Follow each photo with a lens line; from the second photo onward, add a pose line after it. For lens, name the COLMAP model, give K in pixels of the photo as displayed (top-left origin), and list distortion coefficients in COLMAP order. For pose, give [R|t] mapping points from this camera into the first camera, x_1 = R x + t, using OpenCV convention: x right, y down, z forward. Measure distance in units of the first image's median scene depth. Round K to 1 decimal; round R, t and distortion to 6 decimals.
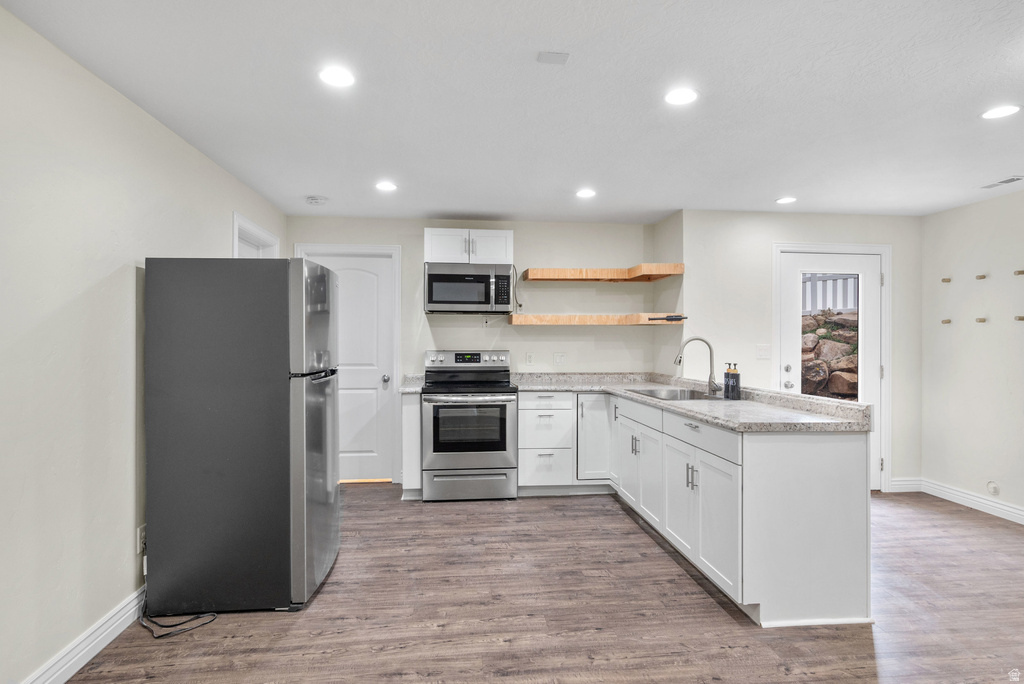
lens RADIAL K [[559.1, 0, 512.0], [0, 559.1, 342.0], [0, 0, 1]] dist [0.002340, 0.000236]
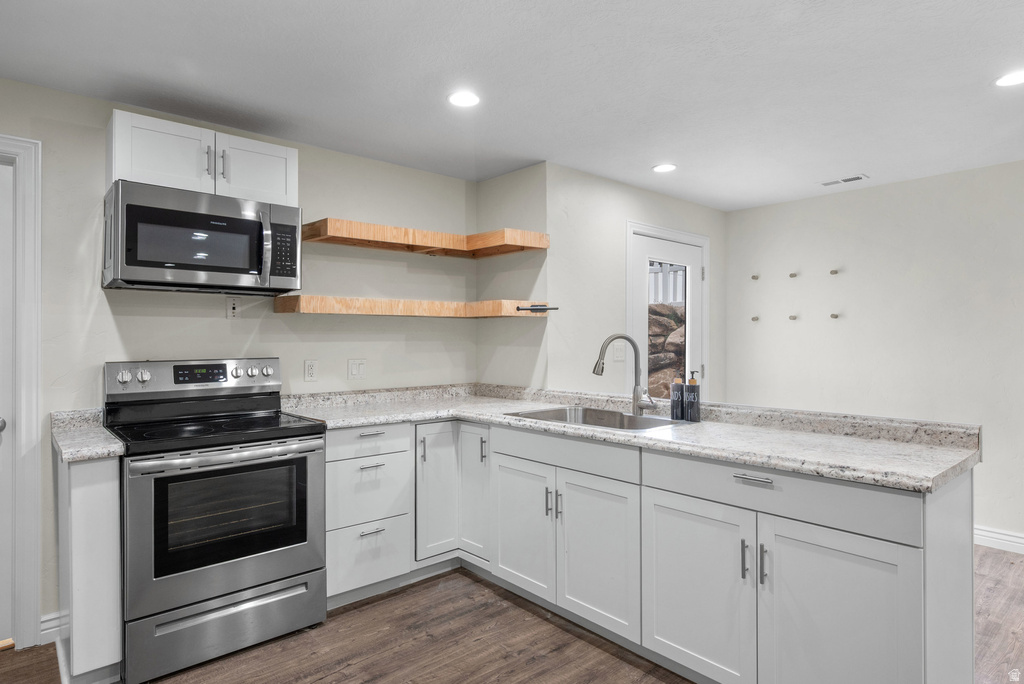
lens RADIAL K [[572.9, 0, 512.1], [0, 572.9, 336.3], [0, 0, 1]] dist [-0.000556, -0.000644]
pose [[0.817119, -0.002238, 0.576465, -0.166280], [0.005833, 0.999973, -0.004385, -0.003420], [-0.576440, 0.006945, 0.817110, 0.411068]]
